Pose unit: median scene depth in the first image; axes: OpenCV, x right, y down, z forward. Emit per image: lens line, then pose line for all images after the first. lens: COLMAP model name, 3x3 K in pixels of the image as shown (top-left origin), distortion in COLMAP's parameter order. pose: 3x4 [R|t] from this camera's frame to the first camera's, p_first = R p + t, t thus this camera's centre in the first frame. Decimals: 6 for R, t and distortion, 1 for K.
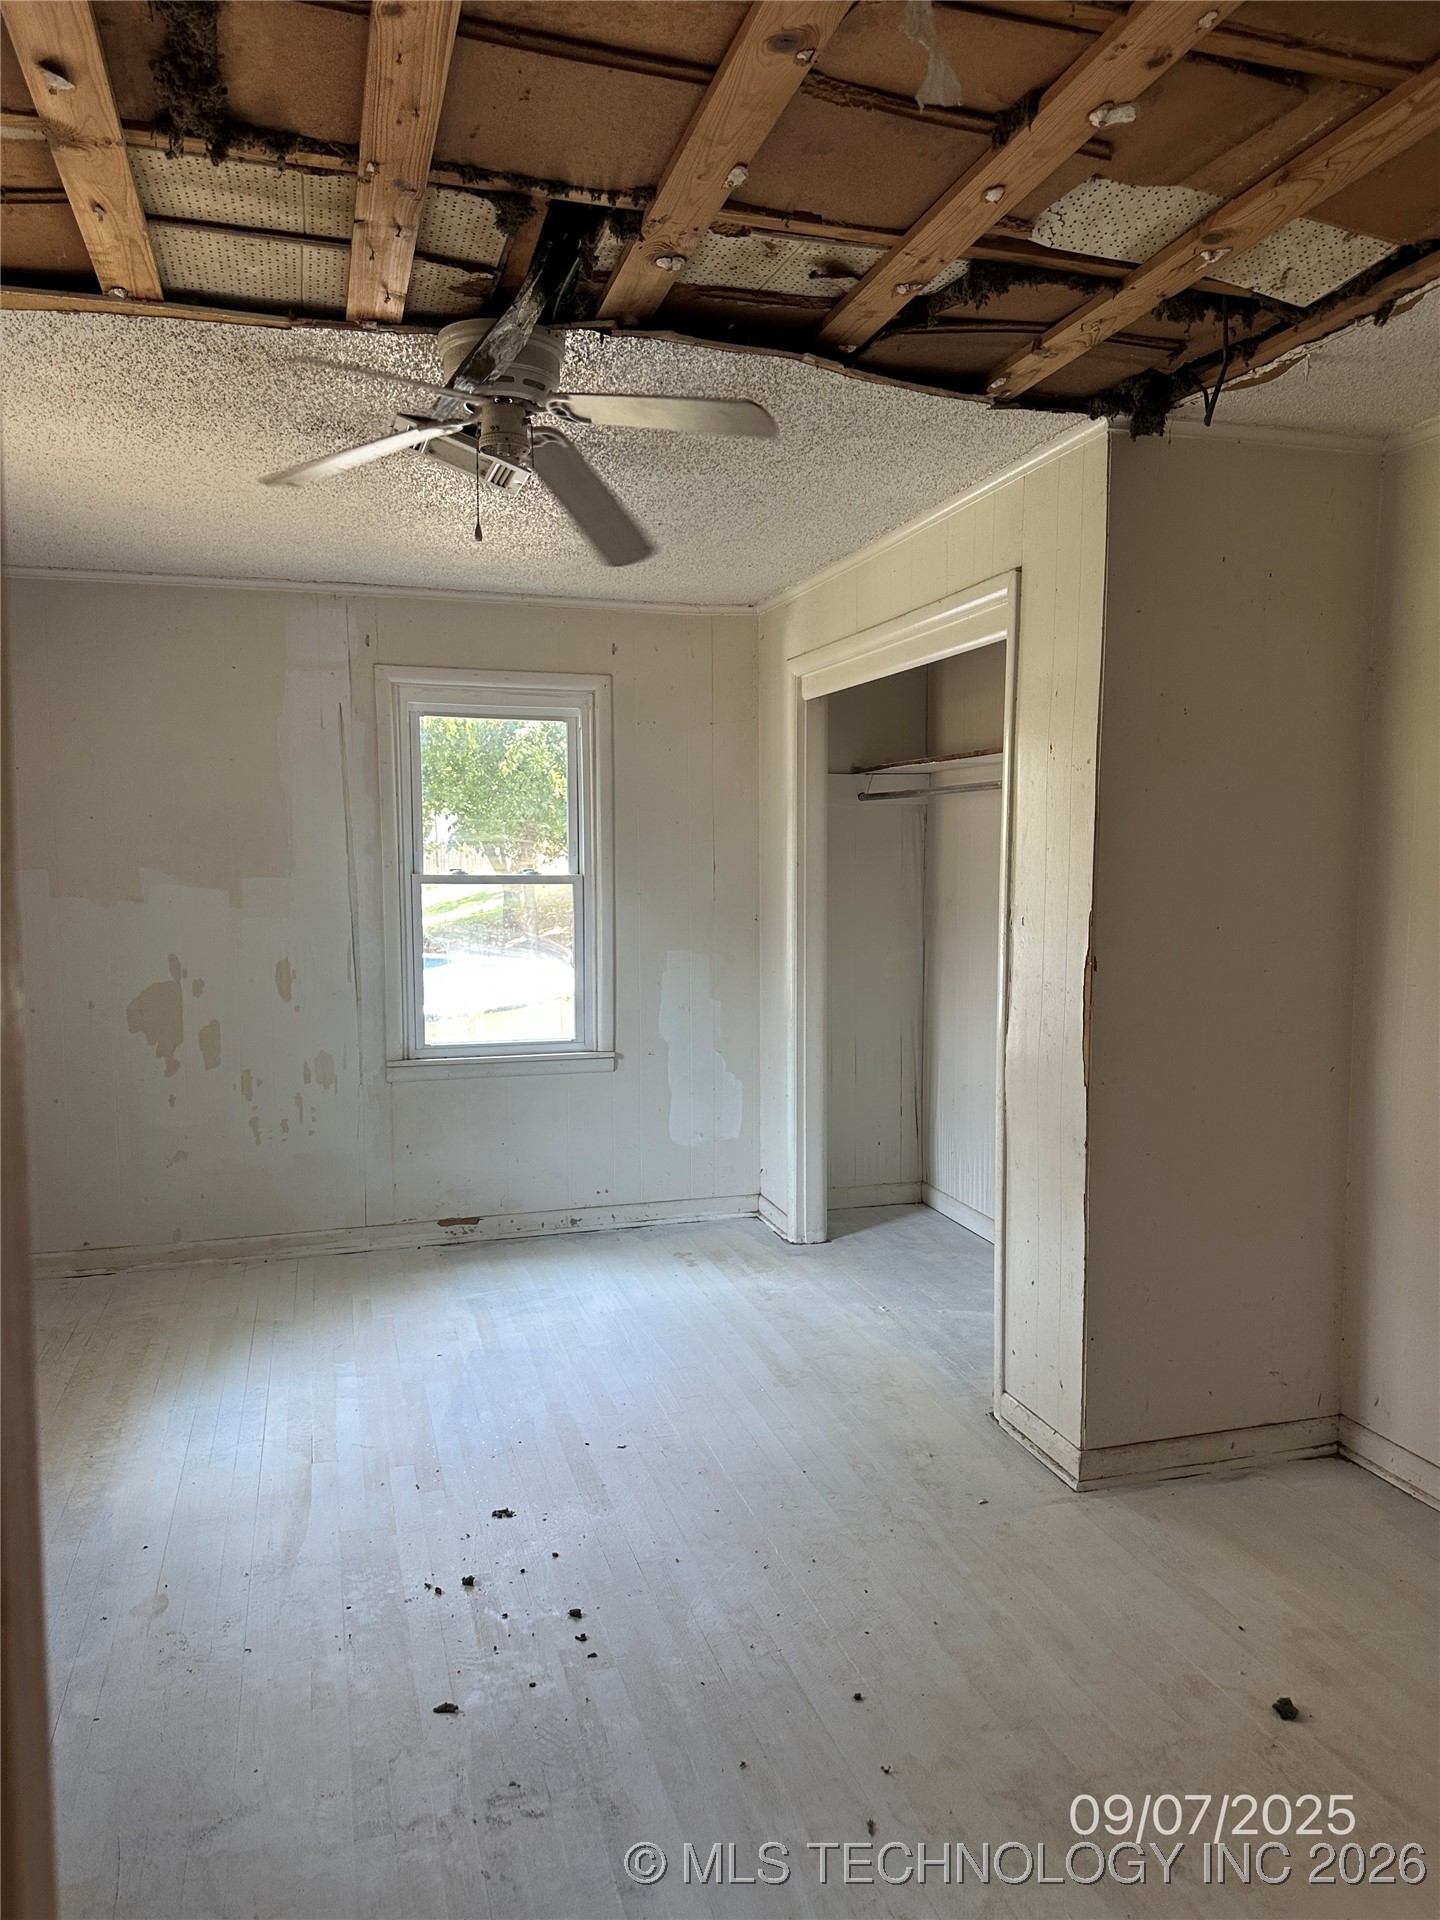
lens RADIAL K [[1369.3, 0, 734.6], [0, 1369.3, 970.6], [0, 0, 1]] dist [0.022561, -0.031830]
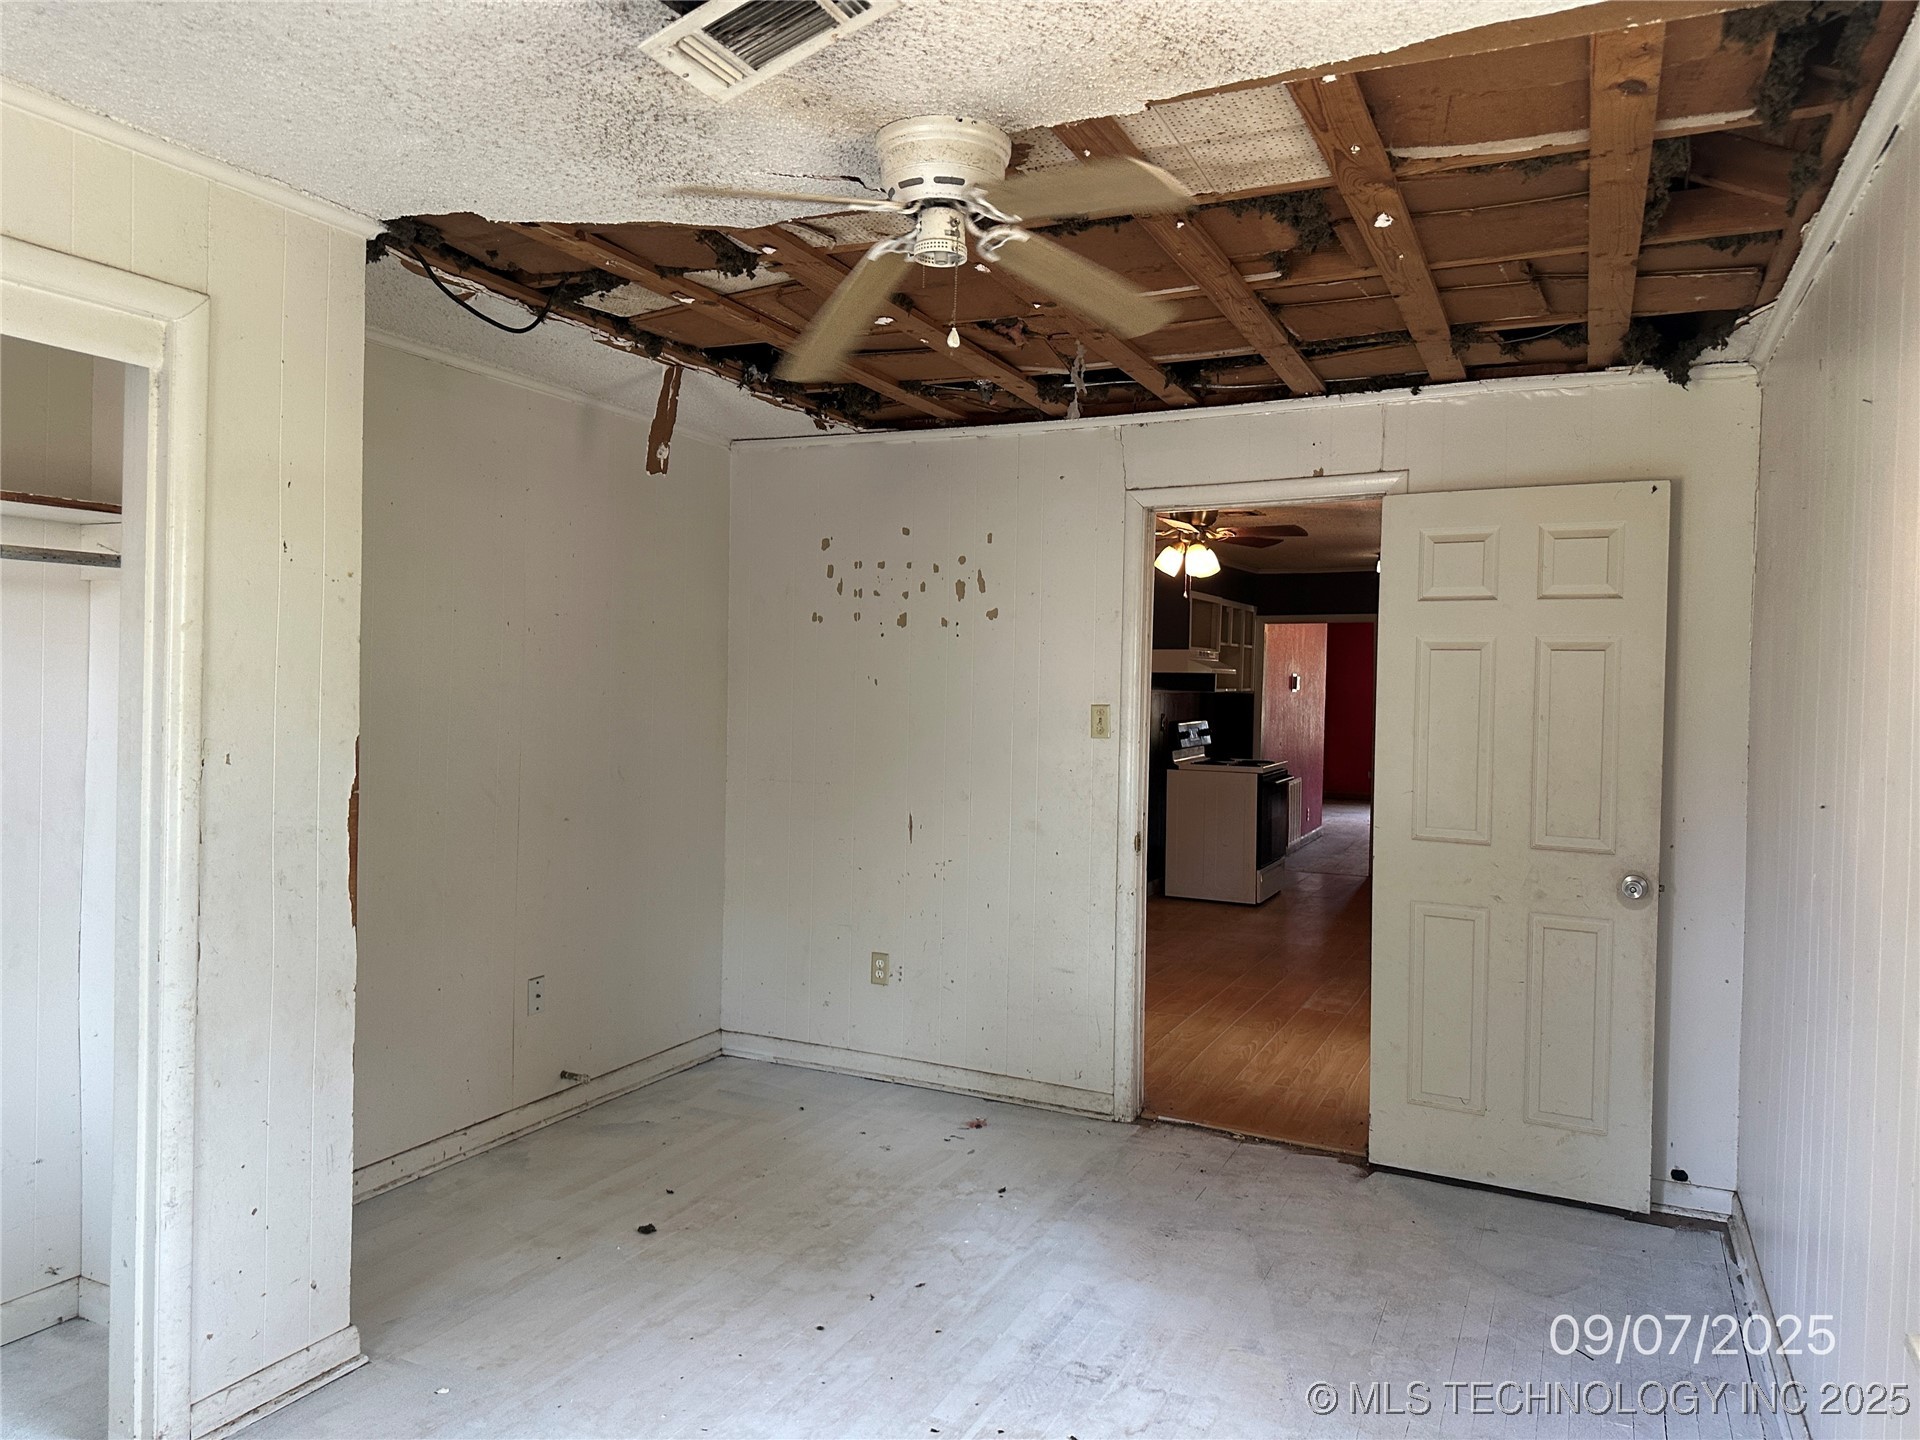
lens RADIAL K [[1369.3, 0, 966.4], [0, 1369.3, 705.8], [0, 0, 1]] dist [0.022561, -0.031830]
pose [[-0.745750, -0.030027, 0.665549, -0.907767], [0.033312, 0.996054, 0.082264, -0.171747], [-0.665393, 0.083519, -0.741806, 1.915938]]
